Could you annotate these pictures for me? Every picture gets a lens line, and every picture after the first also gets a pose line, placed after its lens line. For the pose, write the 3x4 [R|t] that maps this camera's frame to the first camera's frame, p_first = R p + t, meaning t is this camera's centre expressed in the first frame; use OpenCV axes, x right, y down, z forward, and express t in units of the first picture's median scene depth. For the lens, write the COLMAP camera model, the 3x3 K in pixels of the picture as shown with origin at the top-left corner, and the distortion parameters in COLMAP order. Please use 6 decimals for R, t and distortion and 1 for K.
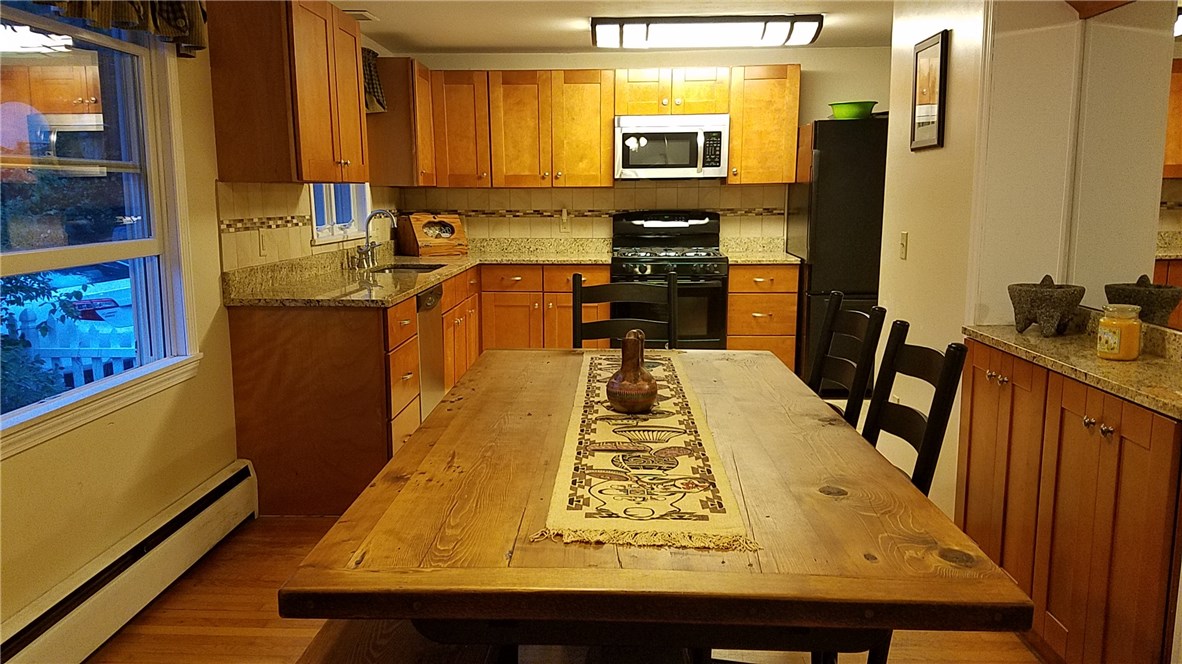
lens RADIAL K [[885.3, 0, 595.7], [0, 885.3, 339.4], [0, 0, 1]] dist [0.264966, -0.497864]
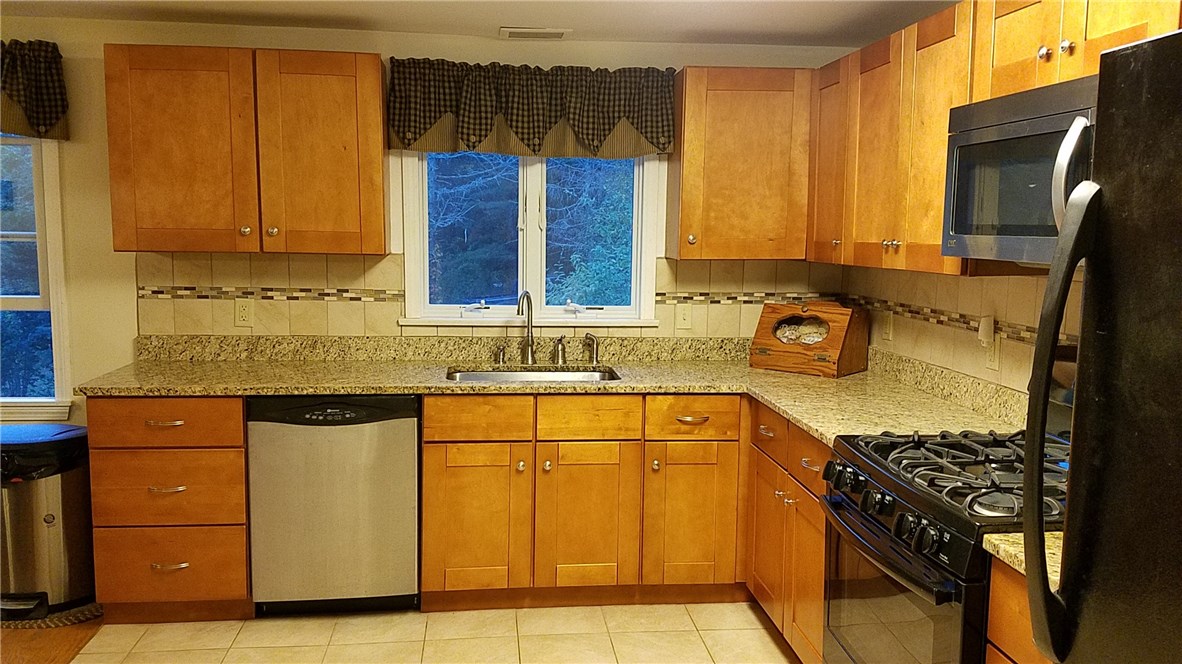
lens RADIAL K [[885.3, 0, 595.7], [0, 885.3, 339.4], [0, 0, 1]] dist [0.264966, -0.497864]
pose [[0.170869, 0.128877, -0.976829, 0.405427], [-0.178140, 0.979111, 0.098018, -0.154674], [0.969056, 0.157264, 0.190258, 0.767437]]
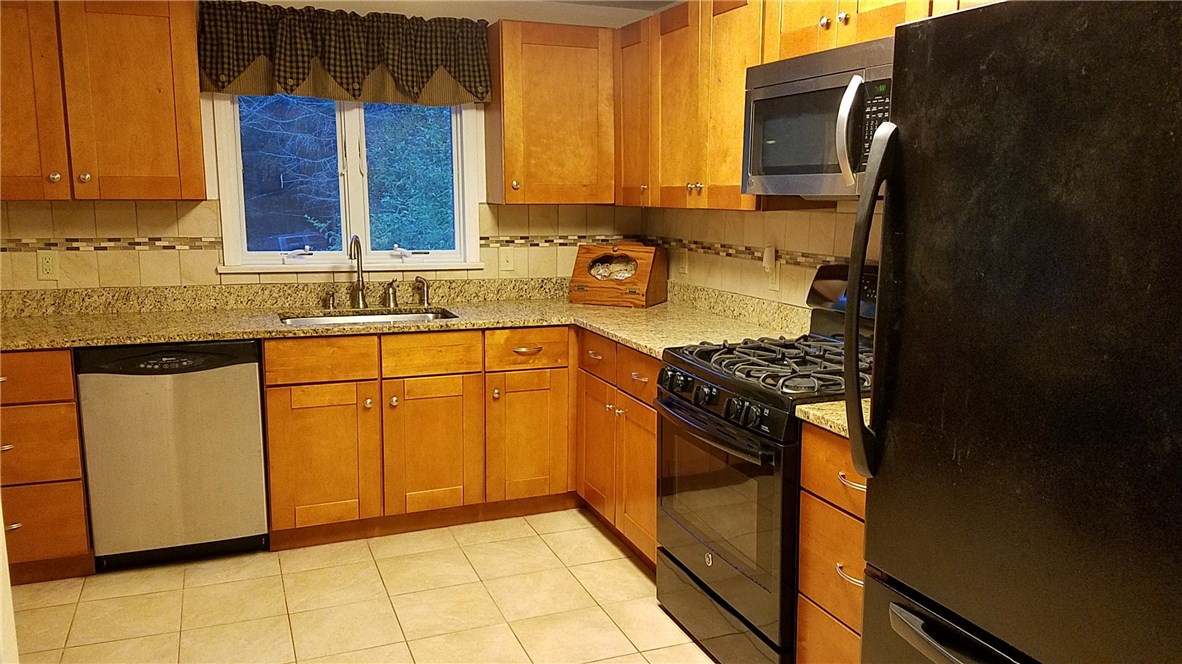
lens RADIAL K [[885.3, 0, 595.7], [0, 885.3, 339.4], [0, 0, 1]] dist [0.264966, -0.497864]
pose [[0.419808, 0.160362, -0.893334, 0.442101], [-0.158286, 0.982120, 0.101916, -0.138576], [0.893704, 0.098617, 0.437684, 0.713294]]
